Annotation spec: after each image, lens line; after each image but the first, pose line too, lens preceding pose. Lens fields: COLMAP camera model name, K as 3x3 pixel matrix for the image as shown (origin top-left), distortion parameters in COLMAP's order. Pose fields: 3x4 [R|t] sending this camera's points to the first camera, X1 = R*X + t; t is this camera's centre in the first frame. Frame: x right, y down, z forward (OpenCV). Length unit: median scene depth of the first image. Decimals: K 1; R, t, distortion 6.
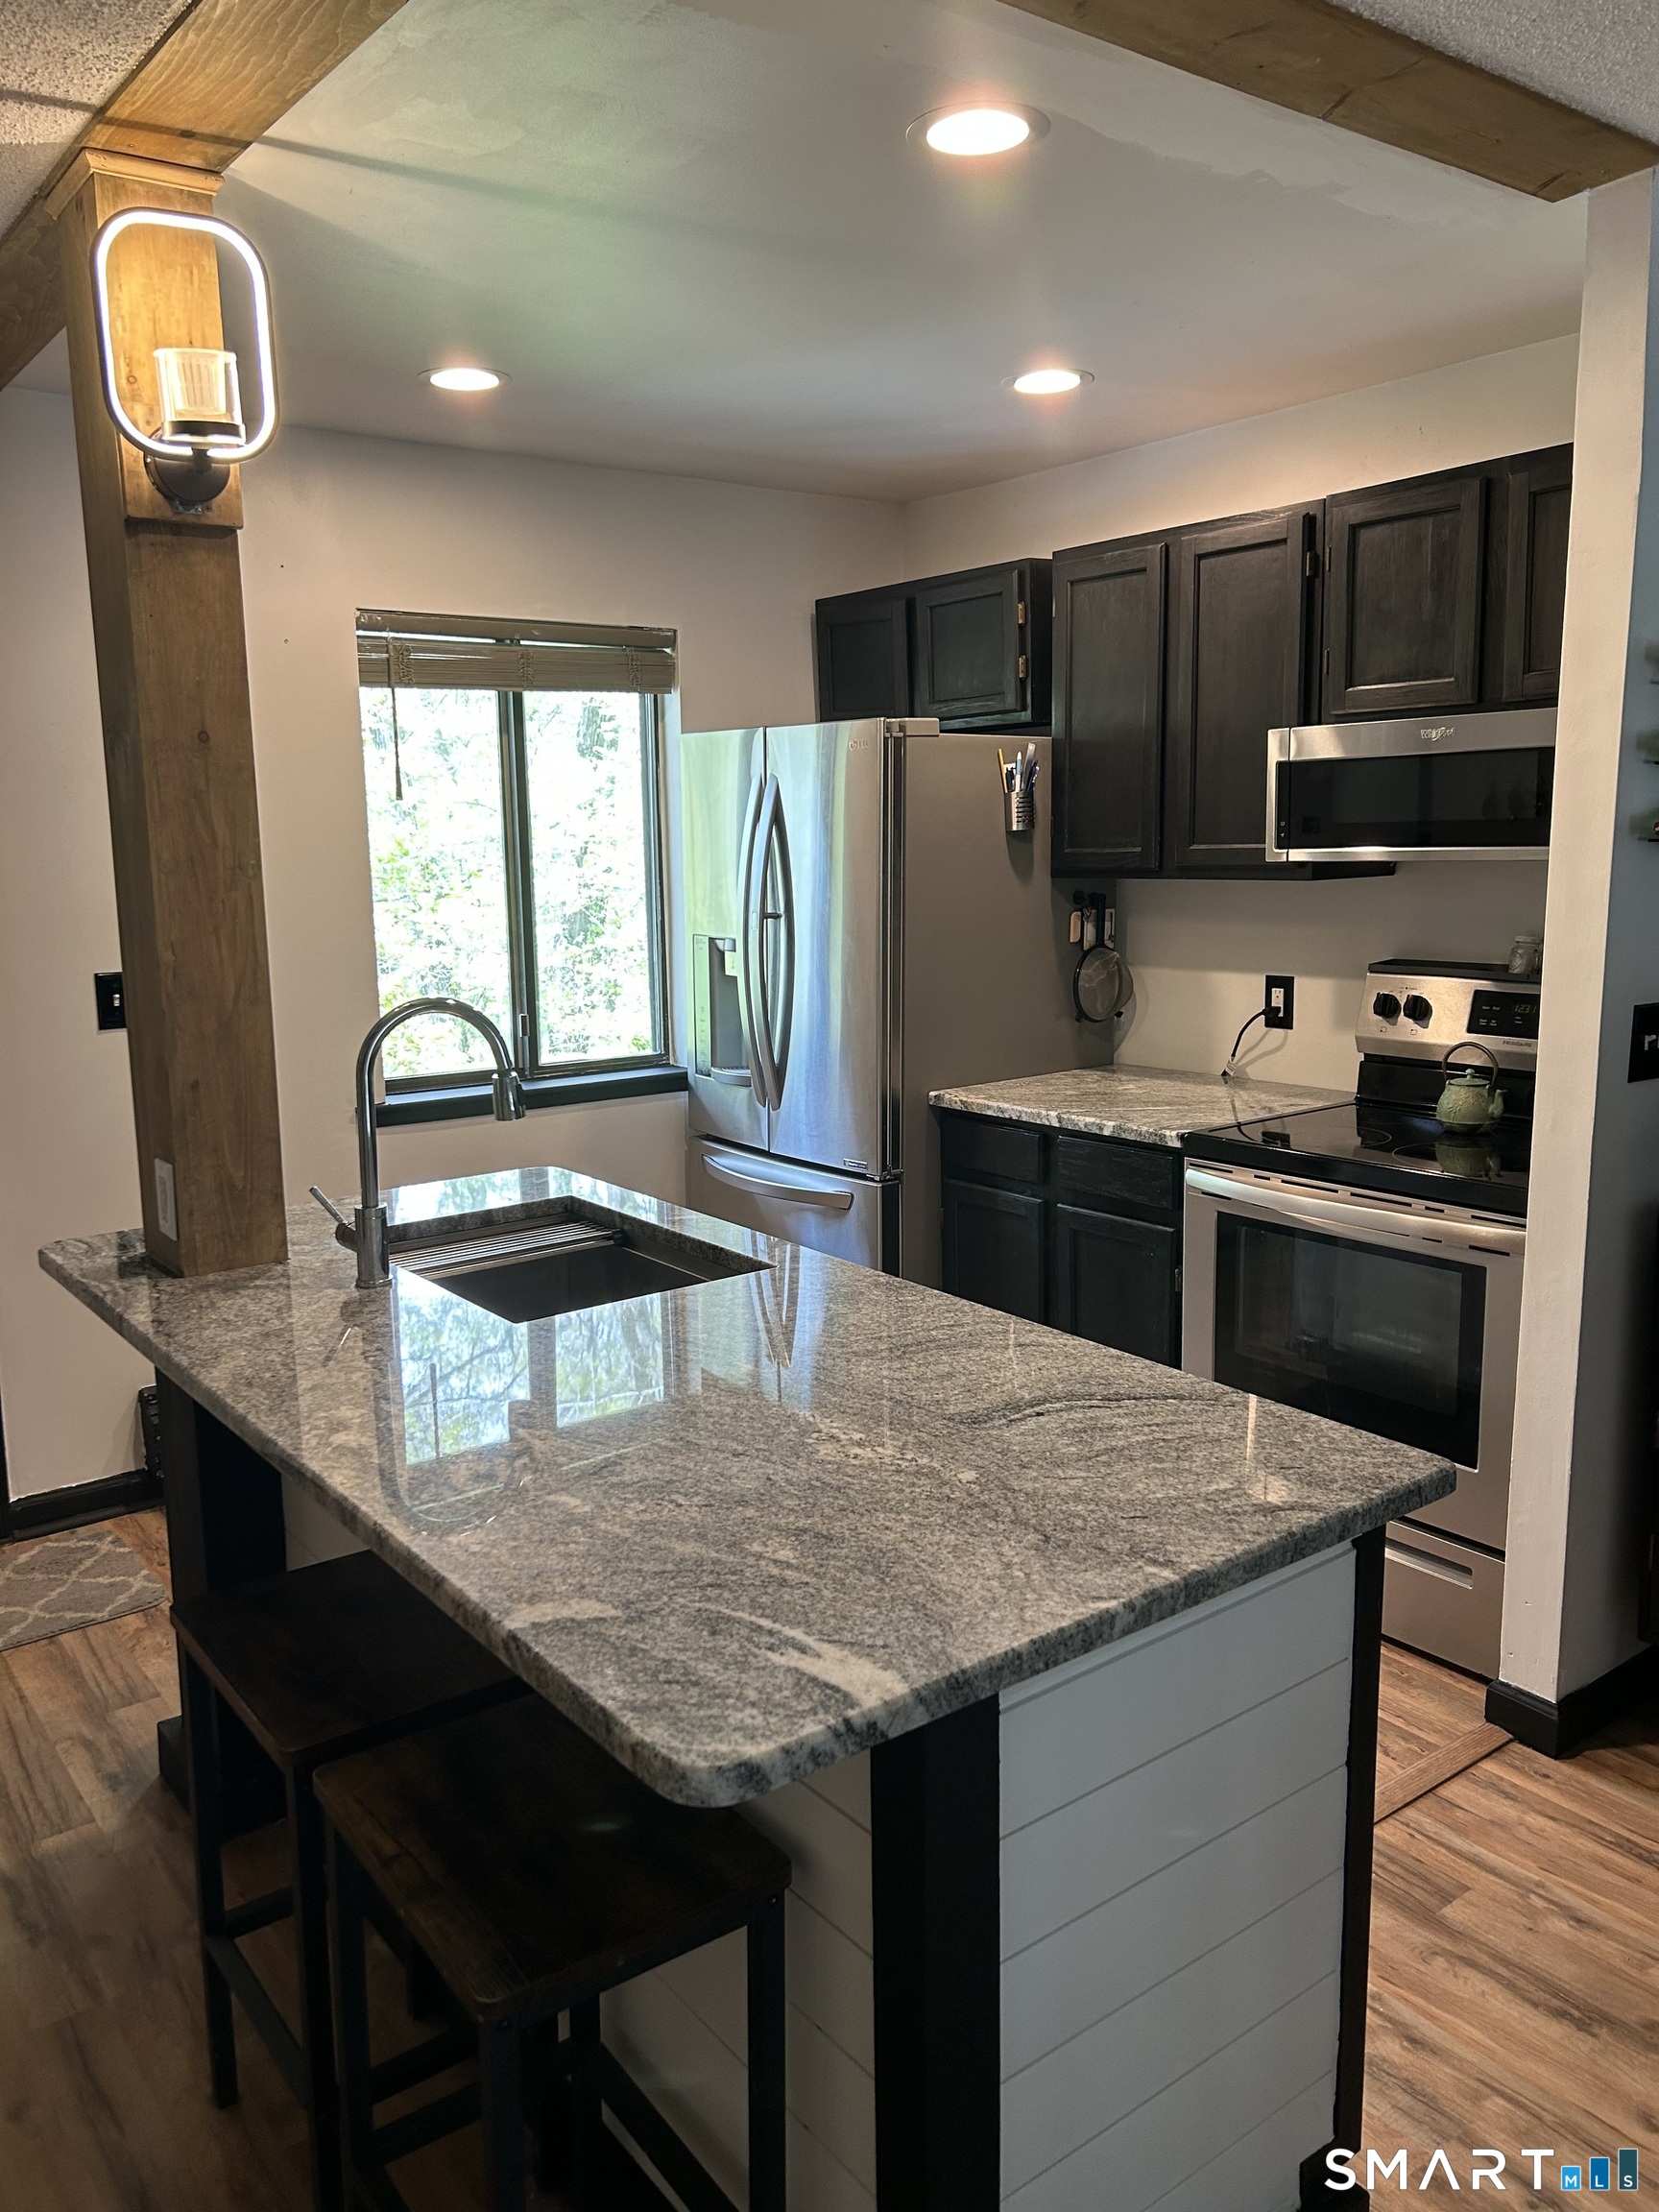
lens RADIAL K [[1650.3, 0, 800.2], [0, 1650.3, 1116.0], [0, 0, 1]] dist [0.048433, -0.050608]
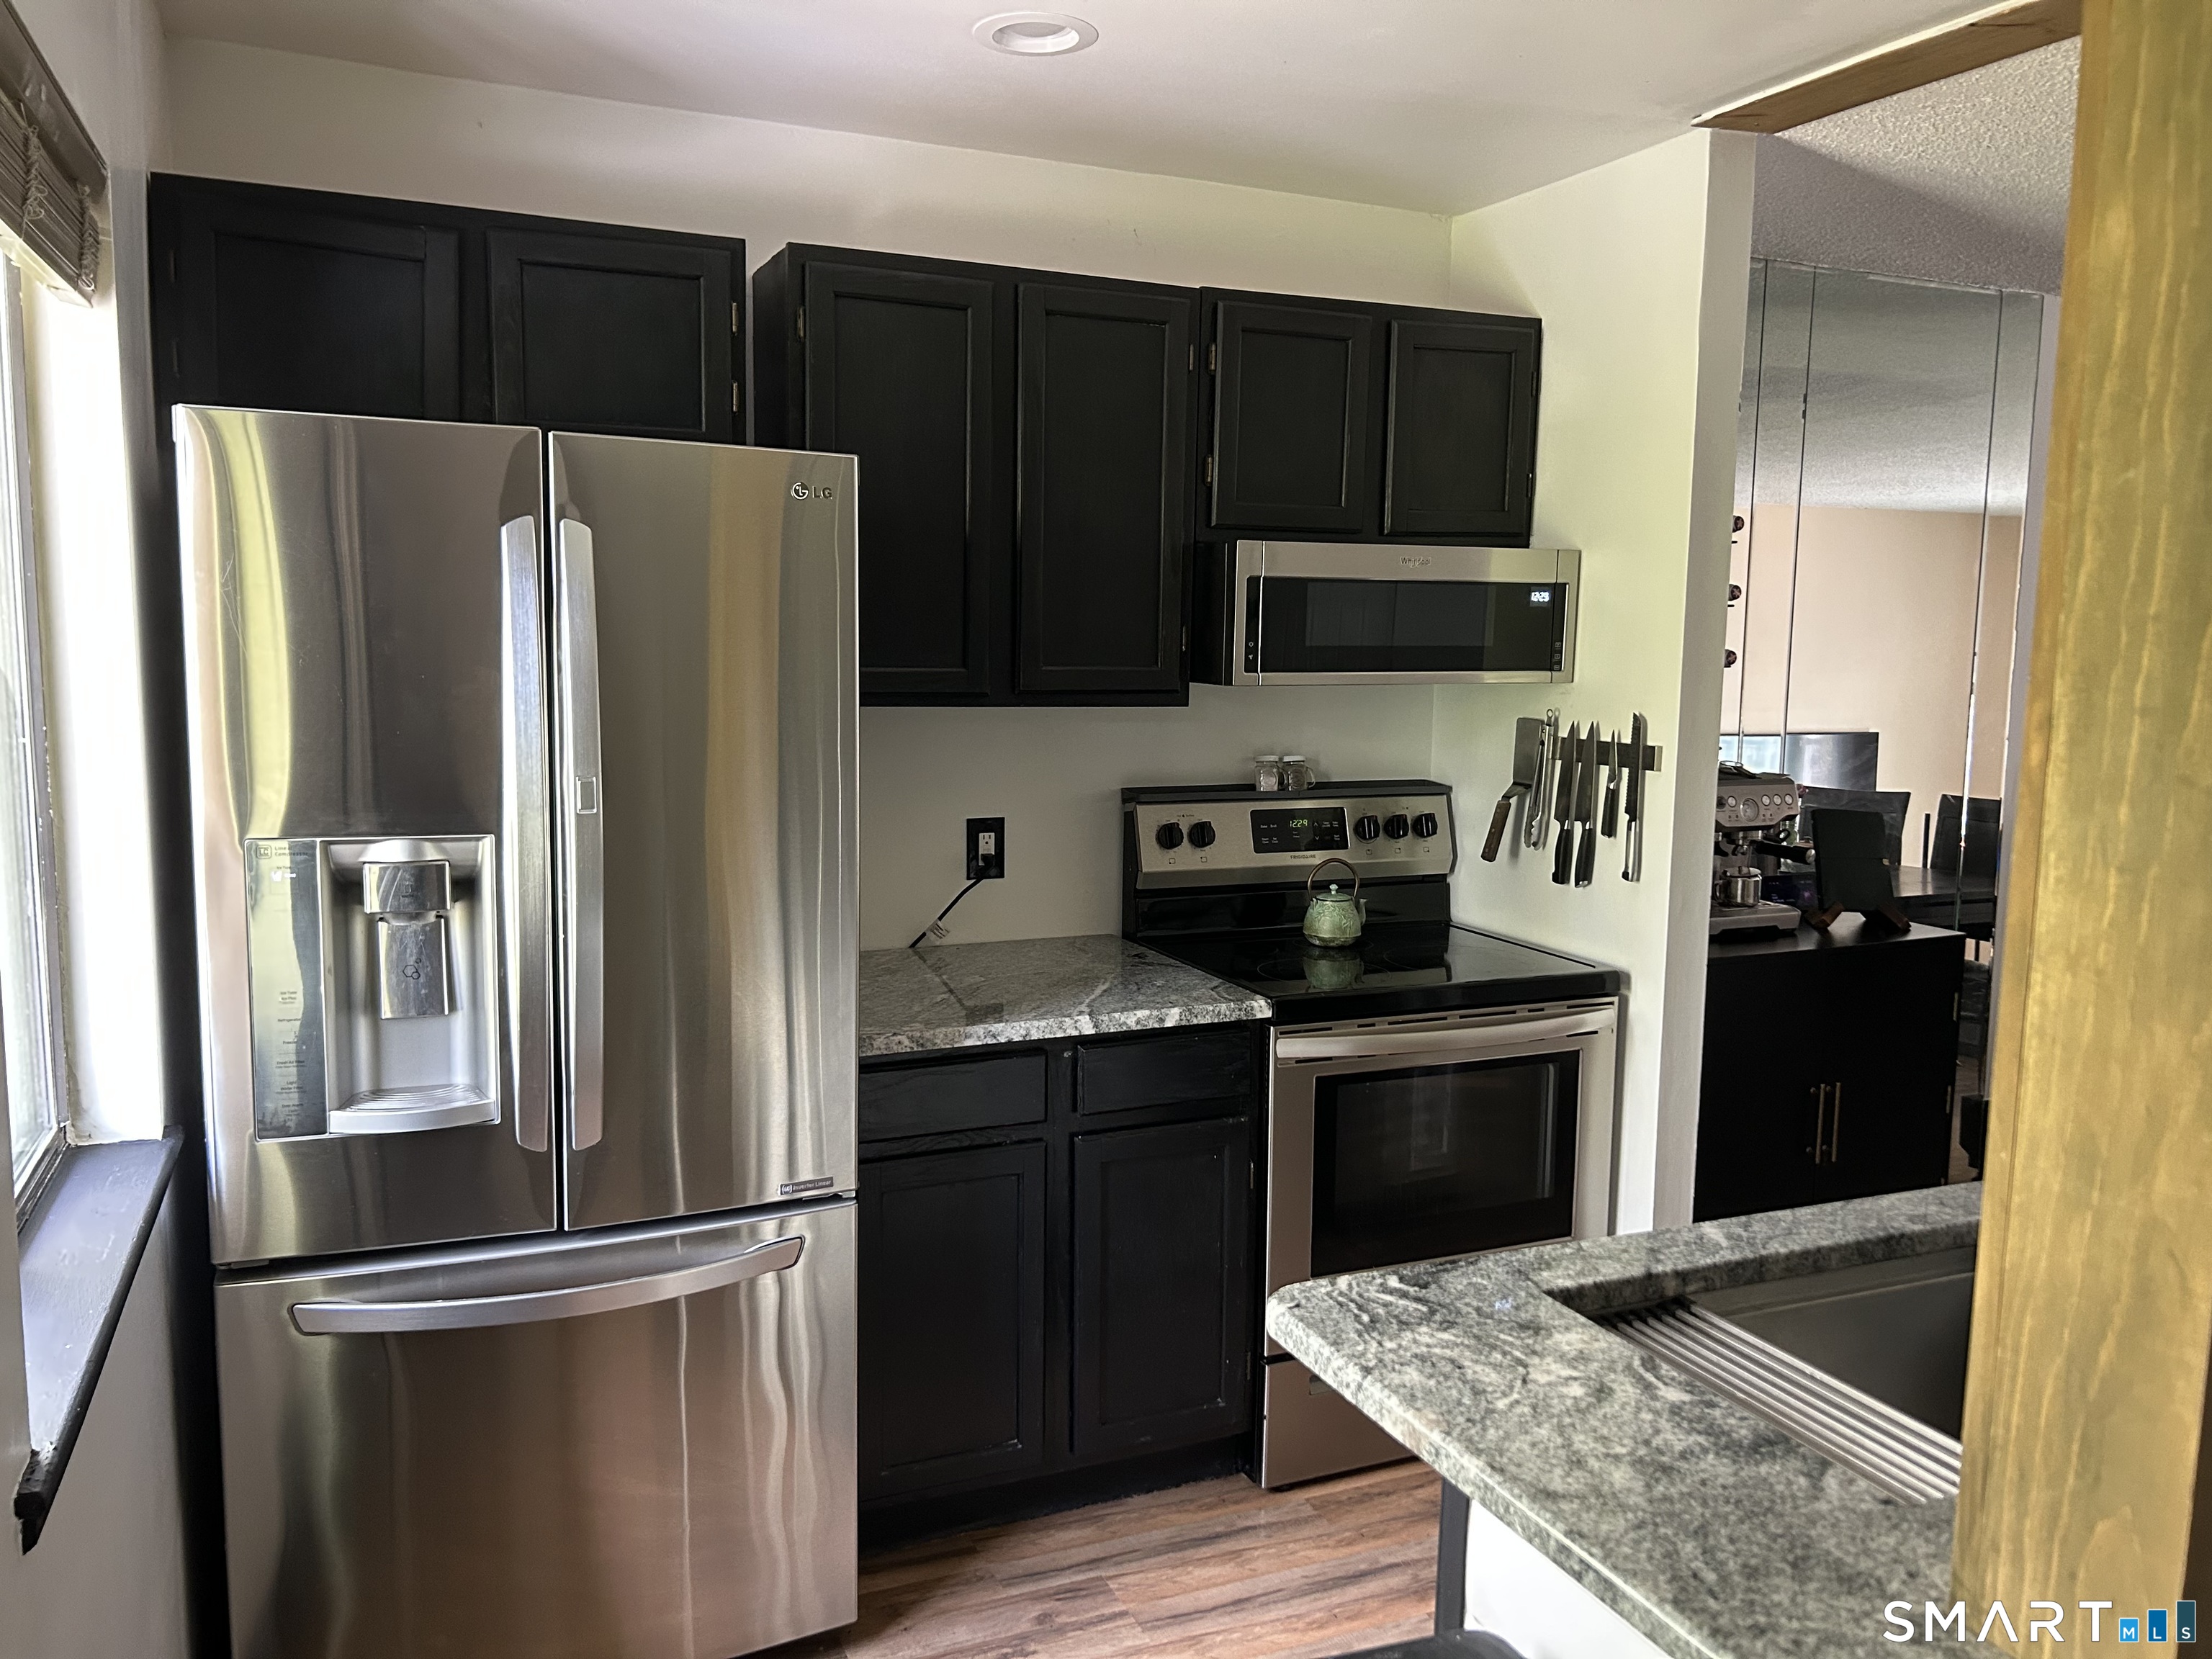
lens RADIAL K [[1707.1, 0, 1106.0], [0, 1707.1, 829.5], [0, 0, 1]] dist [0.047553, -0.005176]
pose [[0.233459, -0.090263, 0.968168, -0.880992], [0.150040, 0.987101, 0.055848, -0.192468], [-0.960721, 0.132226, 0.243991, 1.181756]]
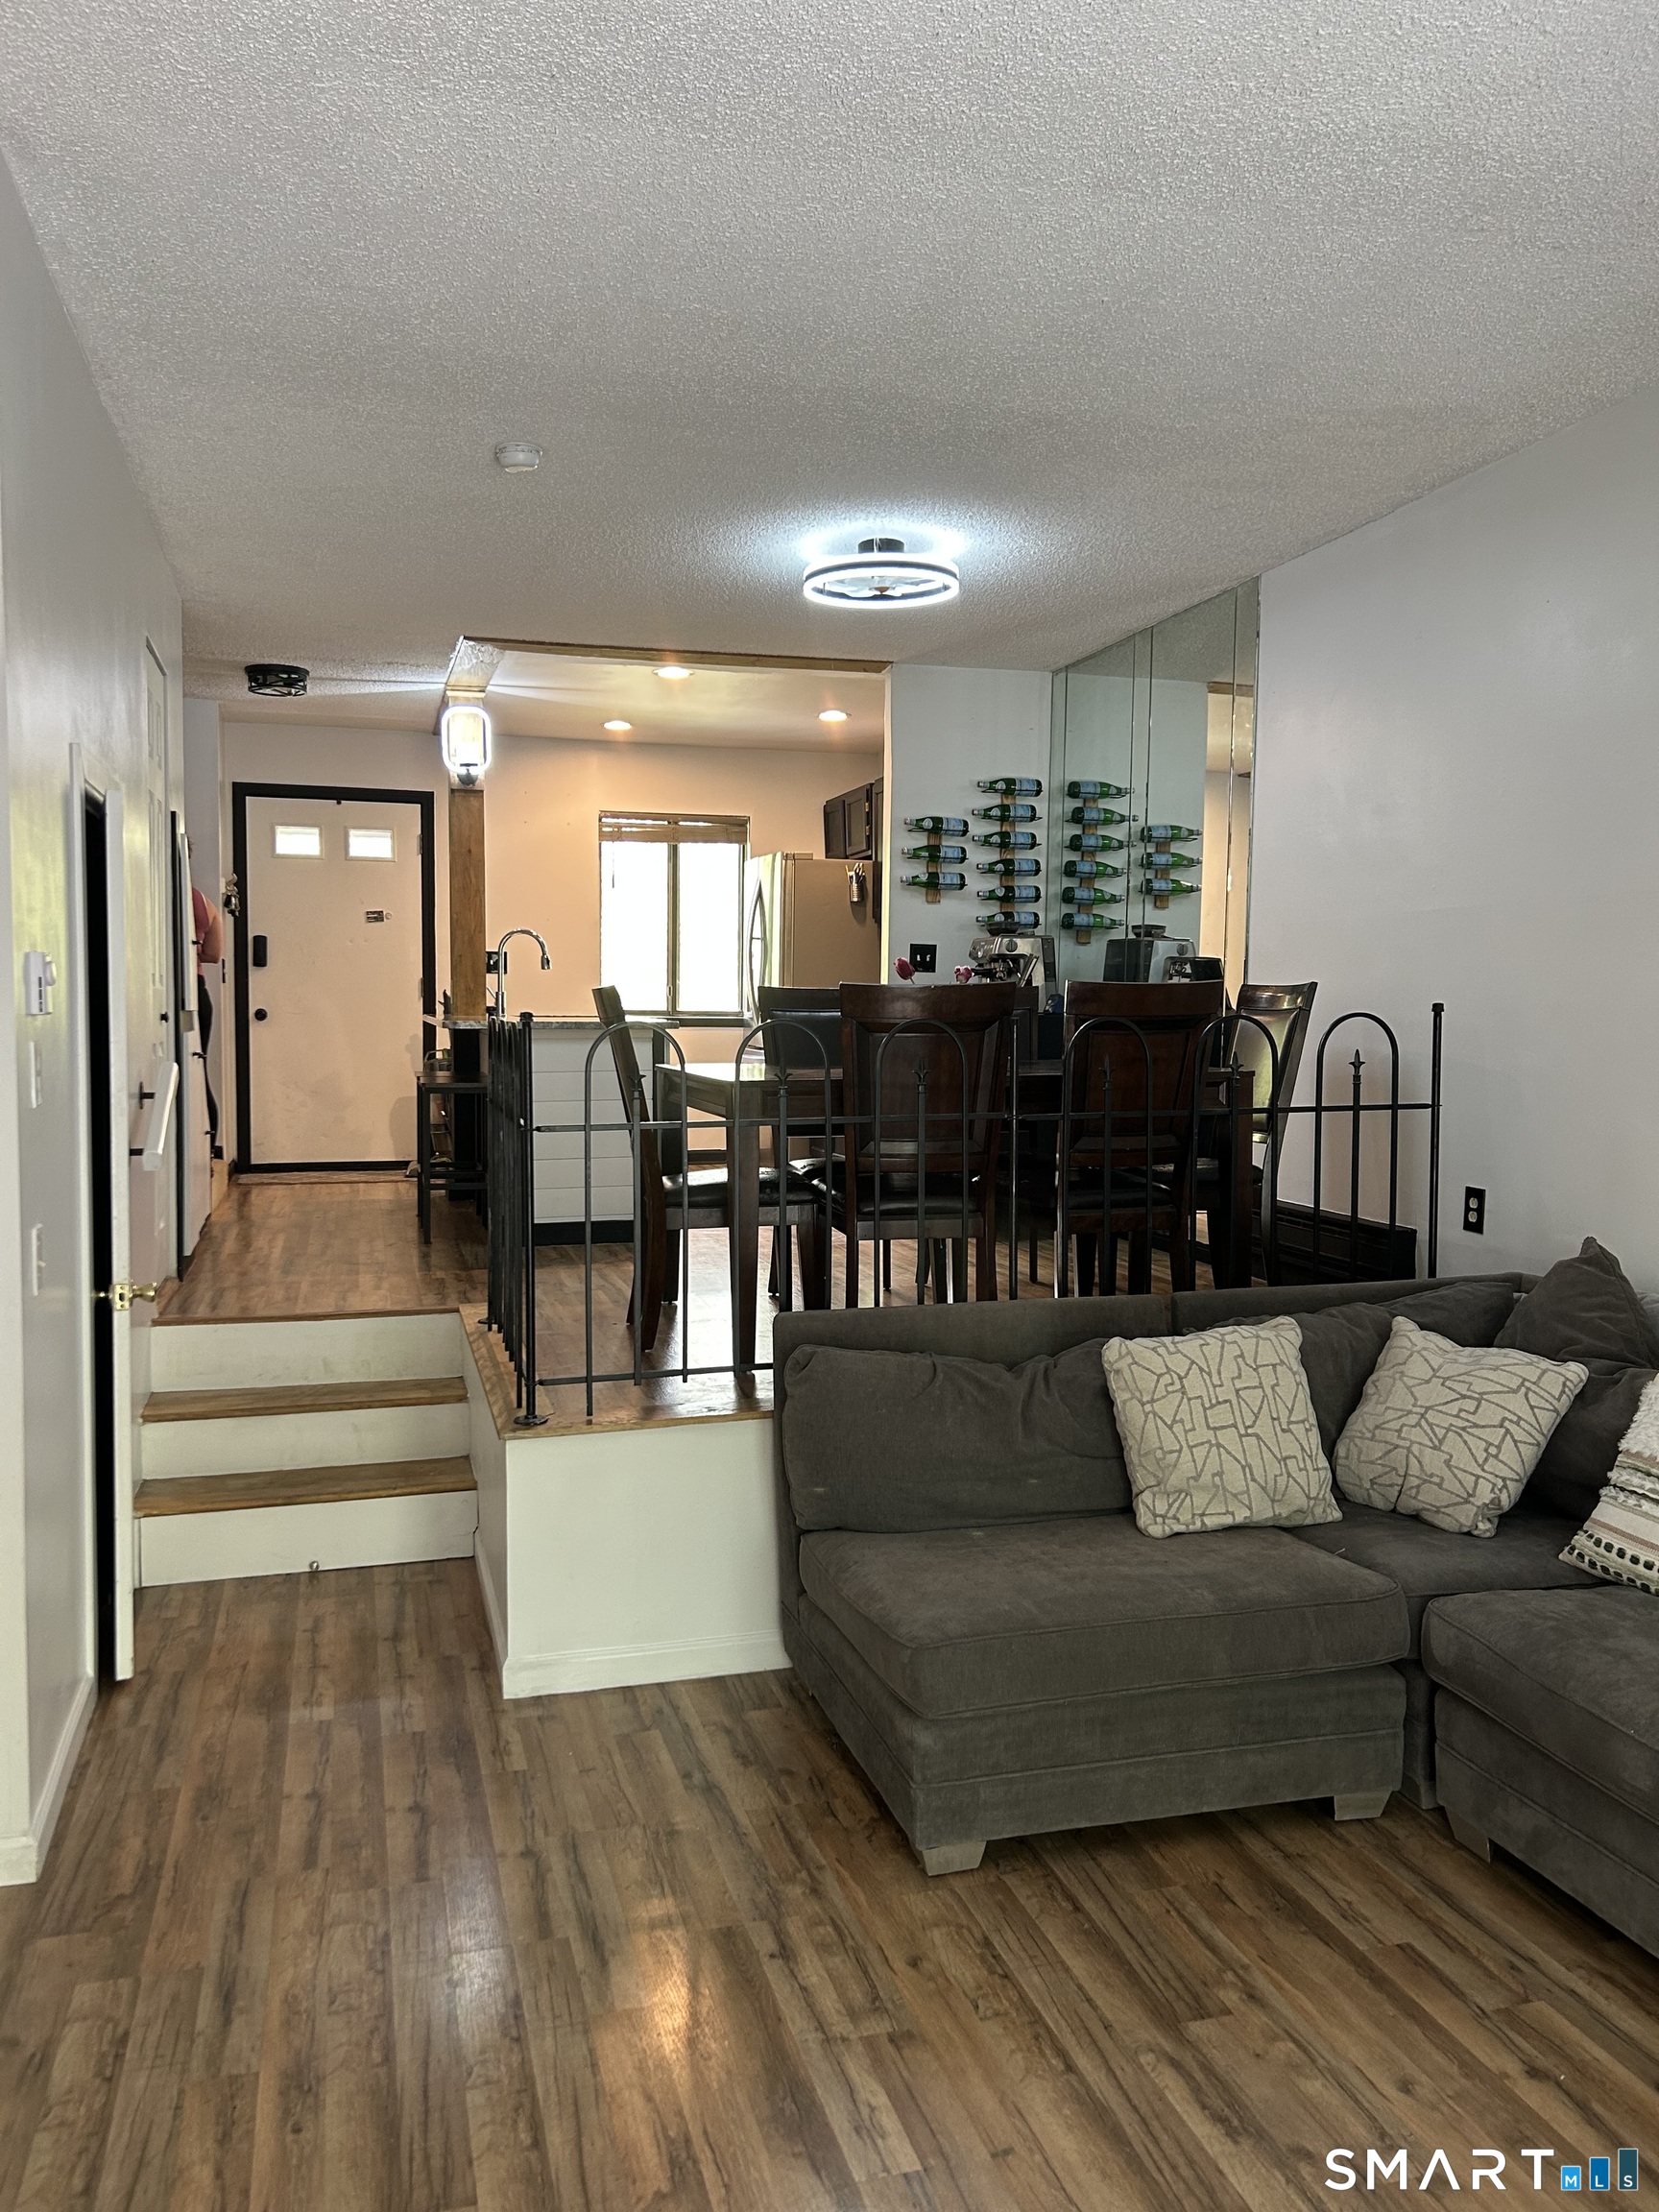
lens RADIAL K [[1643.0, 0, 832.5], [0, 1643.0, 1133.3], [0, 0, 1]] dist [0.050549, -0.008886]
pose [[0.933006, 0.055638, -0.355535, 1.510551], [-0.086413, 0.993707, -0.071263, 0.496628], [0.349333, 0.097212, 0.931942, -1.748267]]
